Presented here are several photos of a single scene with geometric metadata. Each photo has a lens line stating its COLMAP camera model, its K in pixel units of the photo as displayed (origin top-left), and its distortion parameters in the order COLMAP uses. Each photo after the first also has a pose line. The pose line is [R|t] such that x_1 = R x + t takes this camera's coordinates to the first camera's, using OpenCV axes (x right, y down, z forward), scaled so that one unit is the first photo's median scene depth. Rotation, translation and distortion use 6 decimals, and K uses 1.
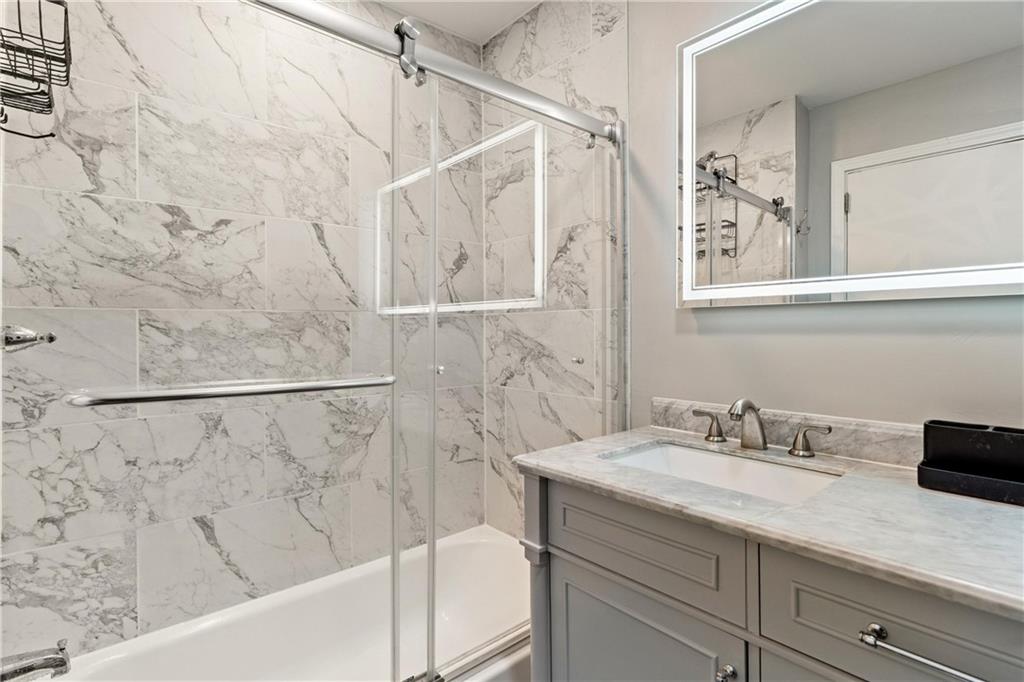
lens RADIAL K [[498.6, 0, 510.2], [0, 498.6, 329.5], [0, 0, 1]] dist [-0.003123, 0.001028]
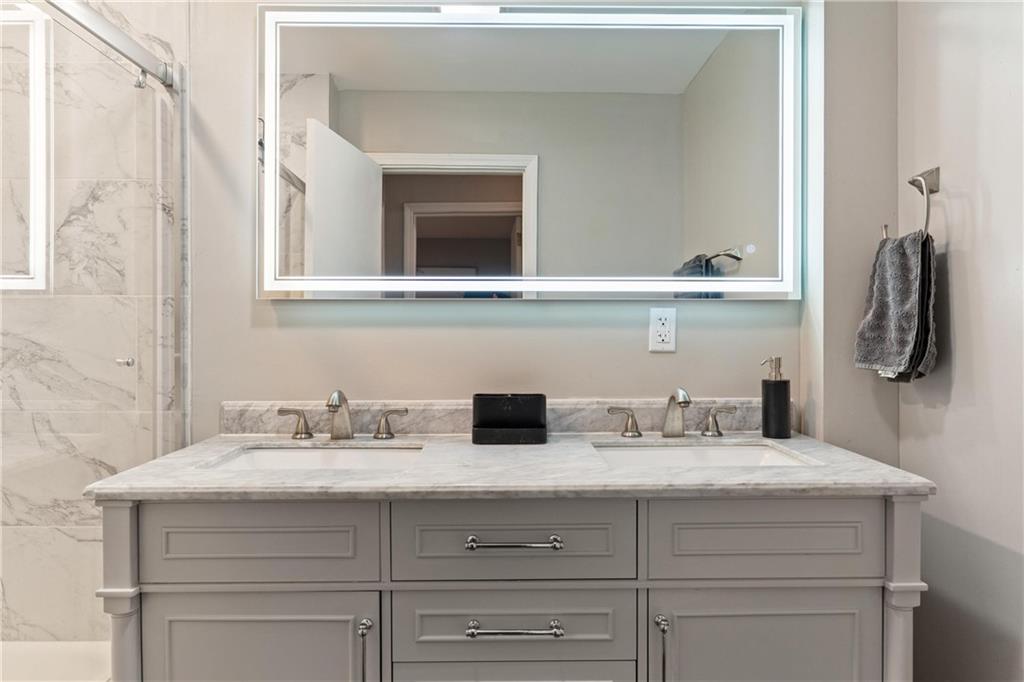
lens RADIAL K [[663.0, 0, 512.0], [0, 663.0, 341.0], [0, 0, 1]] dist [0.005780, 0.002212]
pose [[0.646143, -0.011515, 0.763129, -0.324701], [-0.004929, 0.999802, 0.019260, 0.008936], [-0.763200, -0.016206, 0.645959, -0.144469]]
